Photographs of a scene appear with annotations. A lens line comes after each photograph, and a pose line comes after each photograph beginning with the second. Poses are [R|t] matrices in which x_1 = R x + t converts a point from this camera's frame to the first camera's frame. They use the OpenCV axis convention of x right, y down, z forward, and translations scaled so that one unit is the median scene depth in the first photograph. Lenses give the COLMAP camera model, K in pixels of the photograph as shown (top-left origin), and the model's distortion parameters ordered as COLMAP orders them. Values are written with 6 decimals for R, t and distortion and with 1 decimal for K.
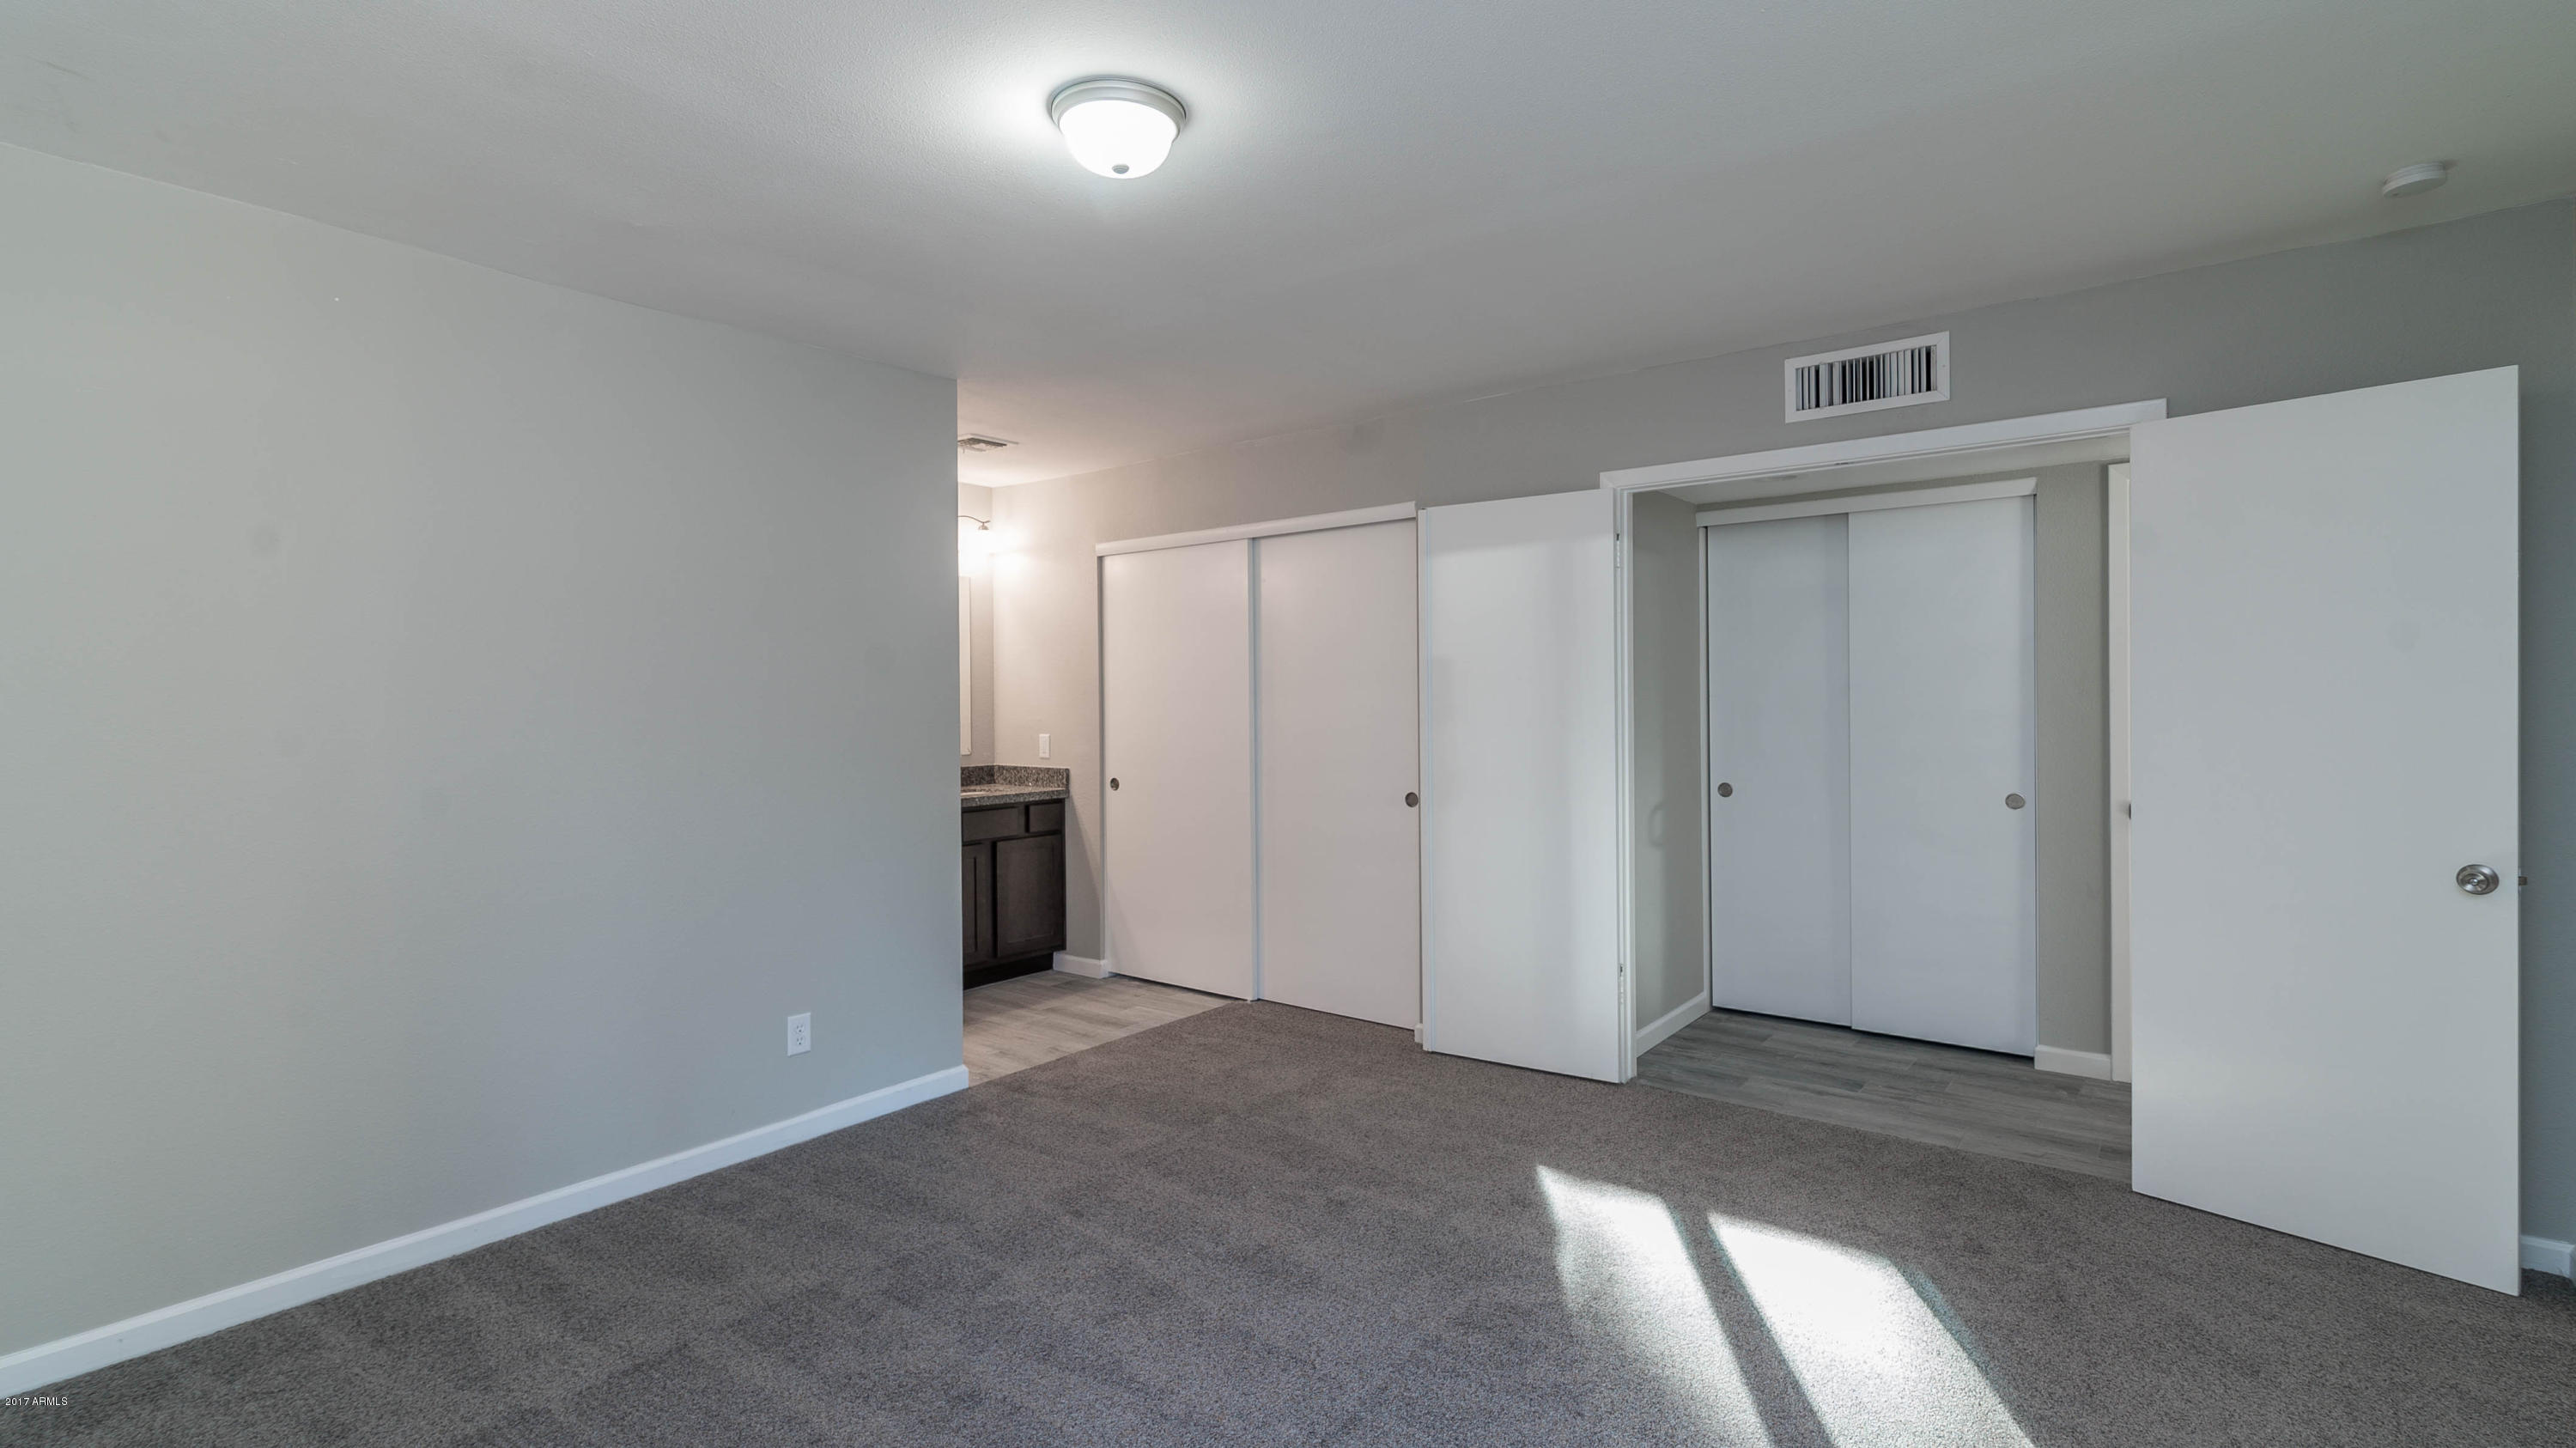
lens RADIAL K [[1207.5, 0, 1302.9], [0, 1207.5, 714.1], [0, 0, 1]] dist [0.004178, -0.000853]
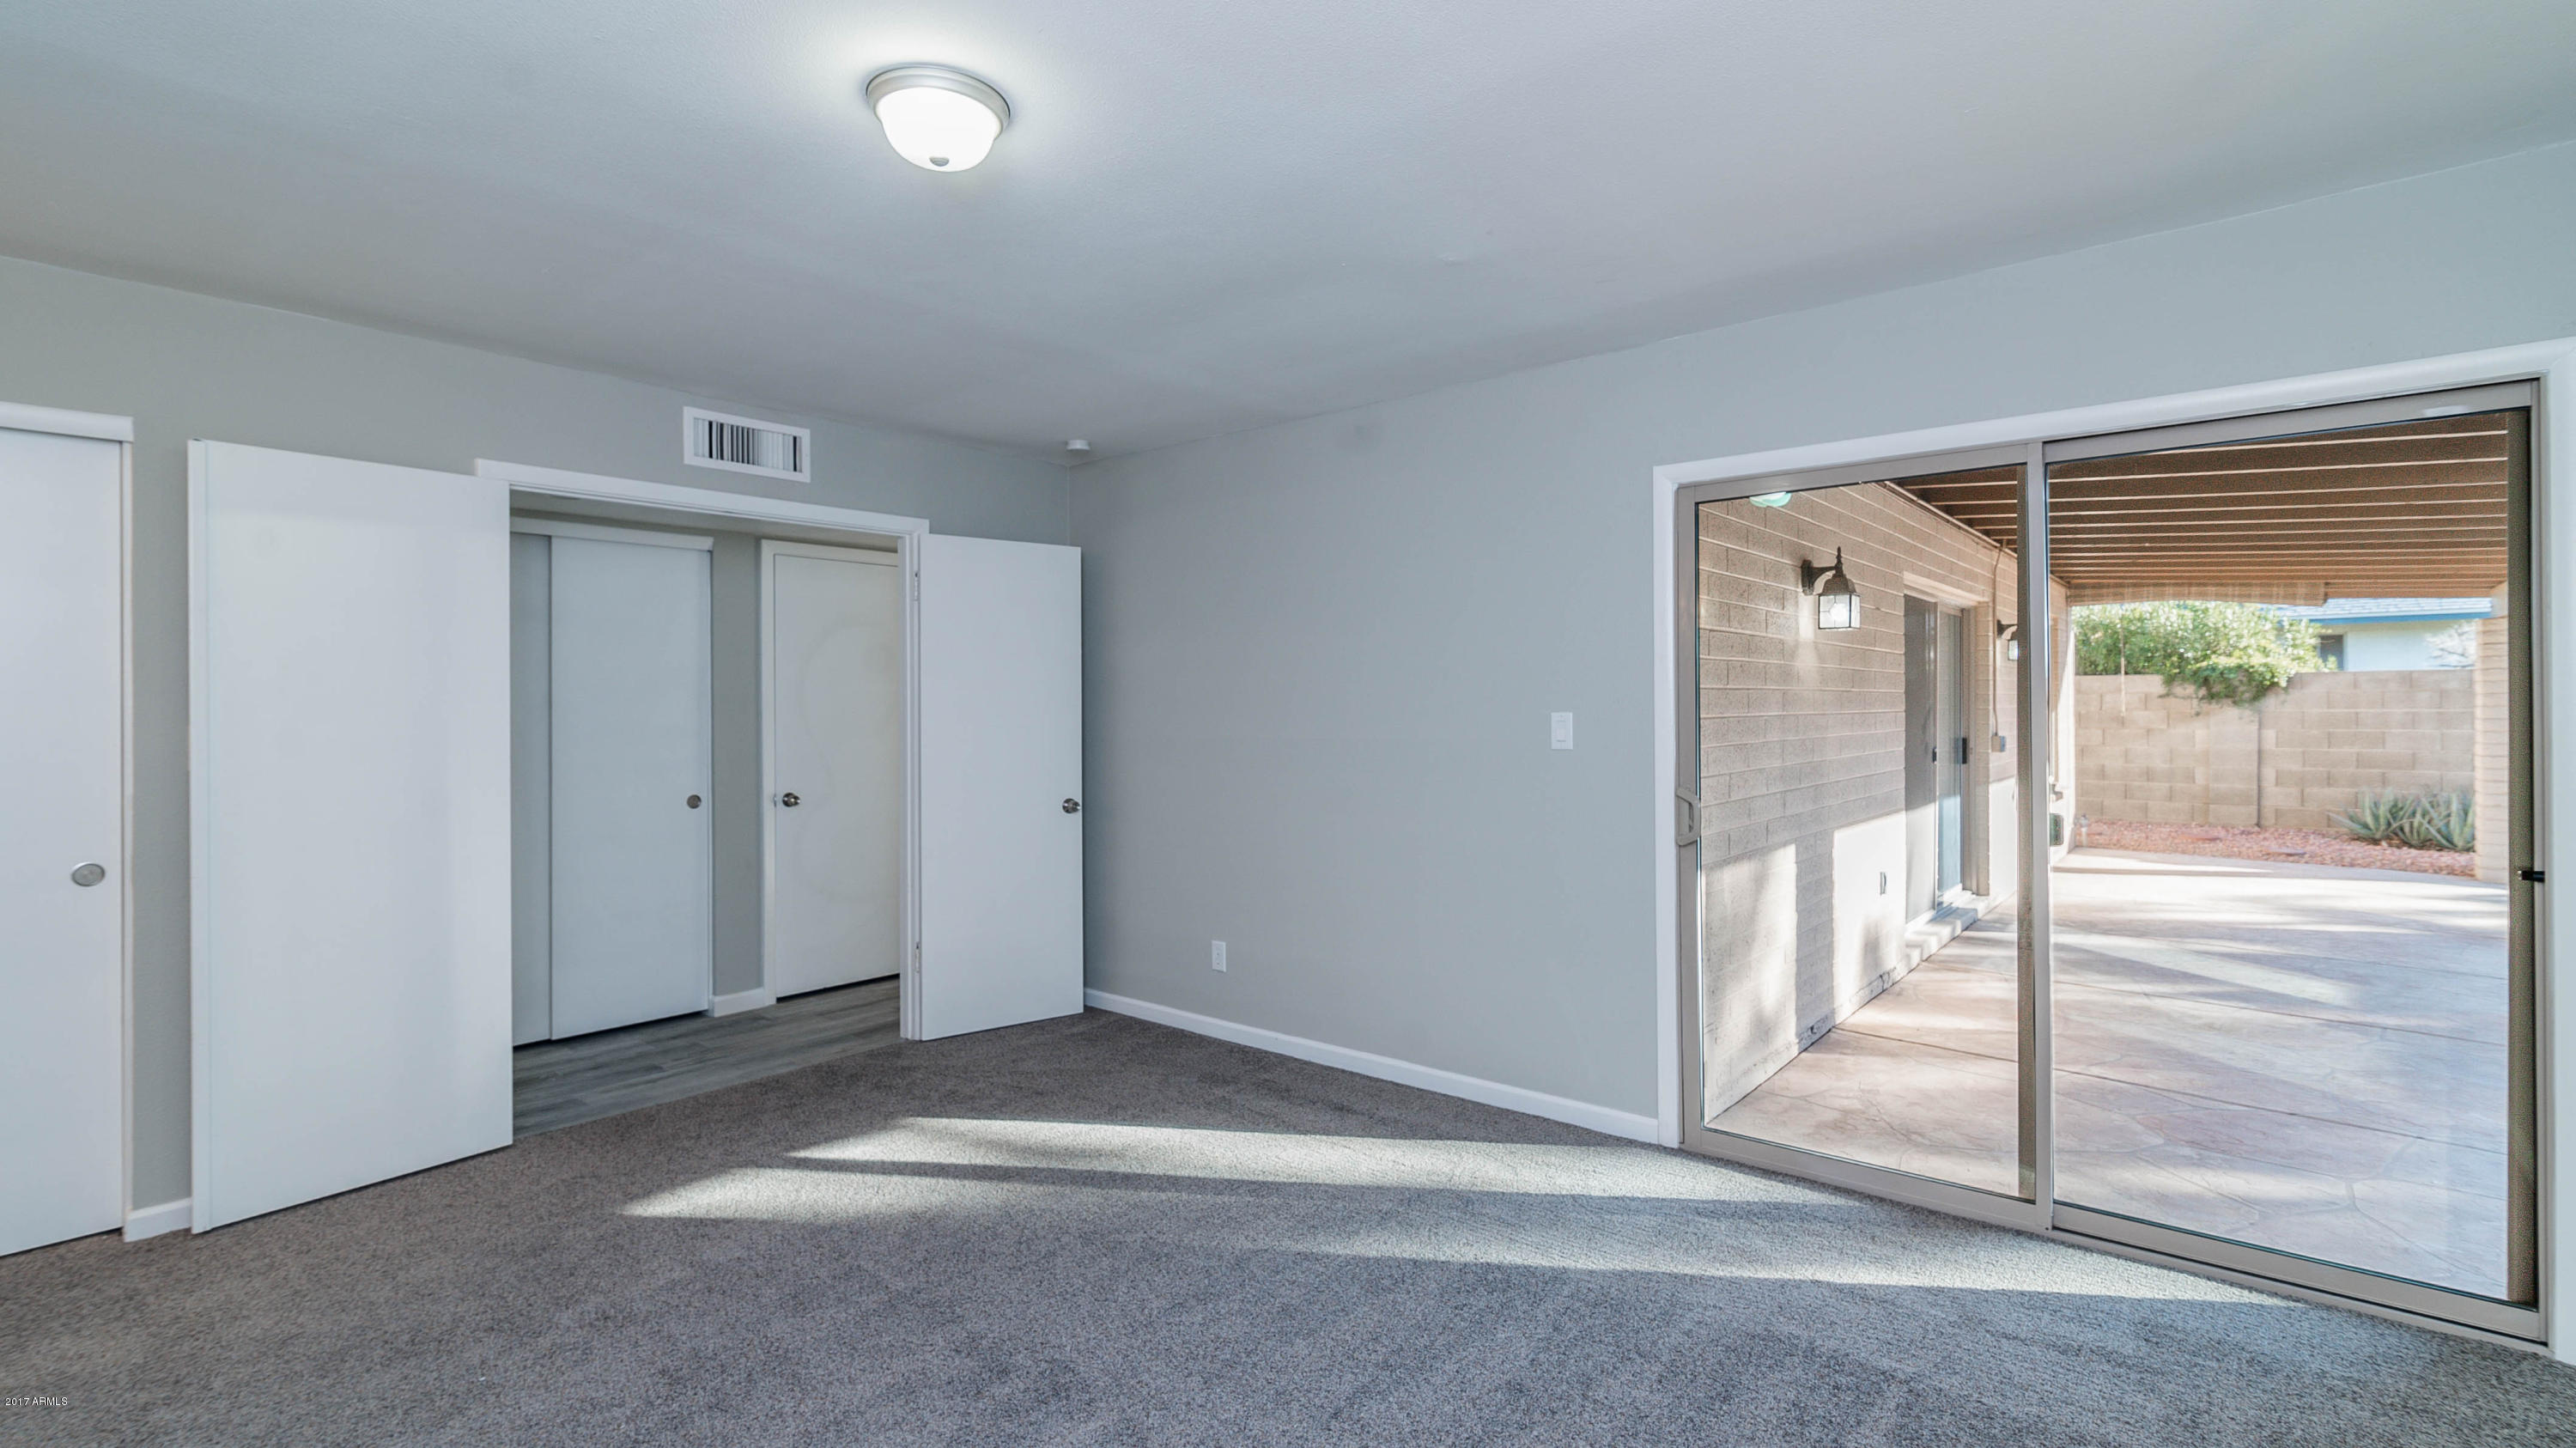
lens RADIAL K [[1207.5, 0, 1303.6], [0, 1207.5, 713.0], [0, 0, 1]] dist [0.004178, -0.000853]
pose [[-0.004312, 0.002890, 0.999987, -0.713484], [0.019356, 0.999809, -0.002806, -0.000540], [-0.999803, 0.019344, -0.004367, 0.456497]]
